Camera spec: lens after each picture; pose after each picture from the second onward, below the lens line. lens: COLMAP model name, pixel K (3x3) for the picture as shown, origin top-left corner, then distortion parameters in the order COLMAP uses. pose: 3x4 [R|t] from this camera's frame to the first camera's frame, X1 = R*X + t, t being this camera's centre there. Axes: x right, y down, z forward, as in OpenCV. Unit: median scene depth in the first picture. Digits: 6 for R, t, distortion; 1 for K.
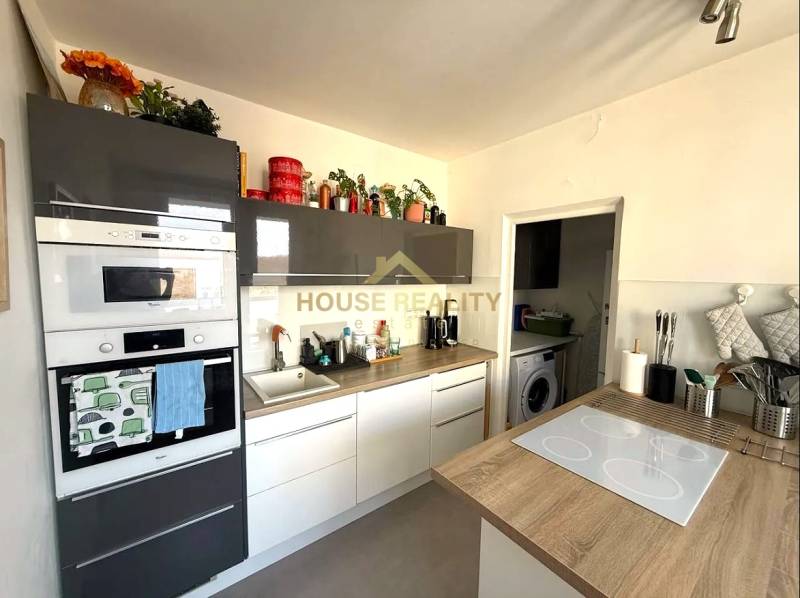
lens RADIAL K [[317.8, 0, 396.3], [0, 317.8, 298.5], [0, 0, 1]] dist [0.000120, 0.000154]
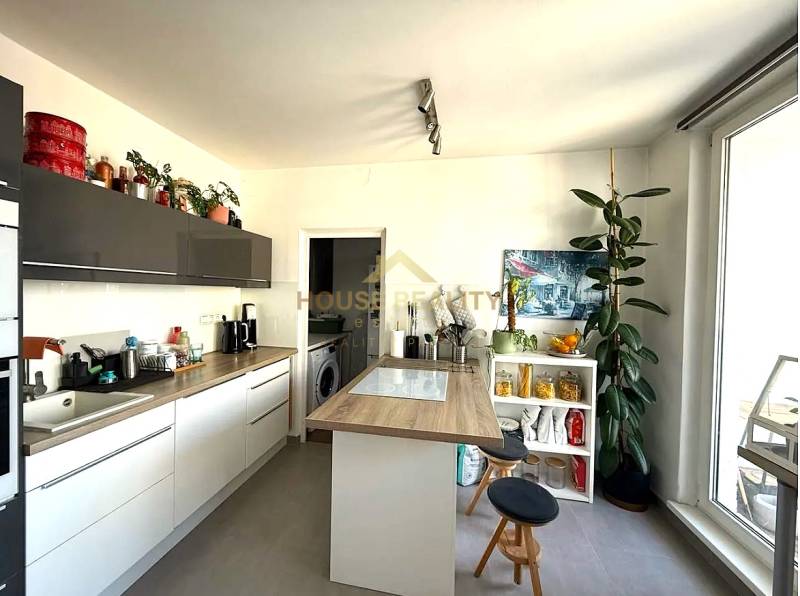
lens RADIAL K [[317.8, 0, 396.3], [0, 317.8, 297.5], [0, 0, 1]] dist [0.000120, 0.000154]
pose [[0.731724, -0.009409, 0.681536, -0.228740], [0.045135, 0.998379, -0.034676, 0.051954], [-0.680105, 0.056134, 0.730963, -0.091537]]
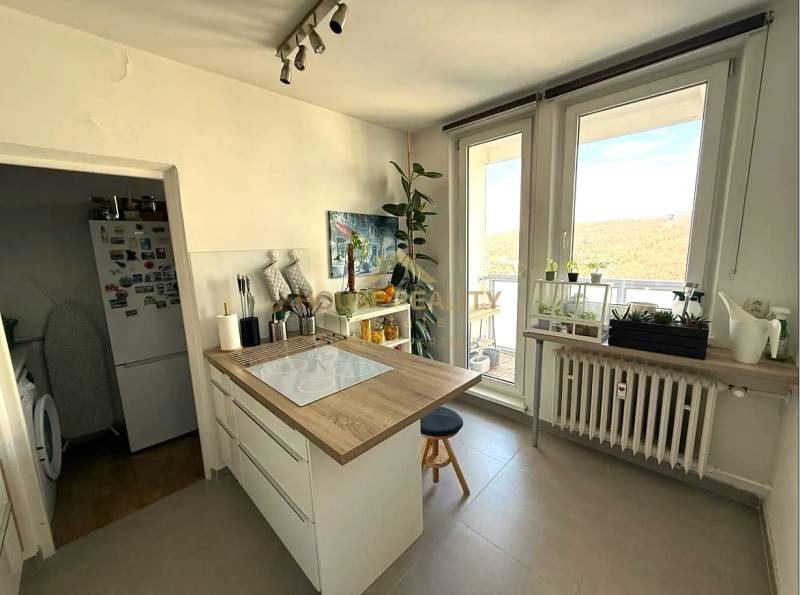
lens RADIAL K [[317.8, 0, 396.3], [0, 317.8, 297.0], [0, 0, 1]] dist [0.000120, 0.000154]
pose [[-0.145571, -0.163058, 0.975818, -0.336322], [0.112288, 0.977228, 0.180045, -0.021549], [-0.982955, 0.135782, -0.123947, 0.424509]]
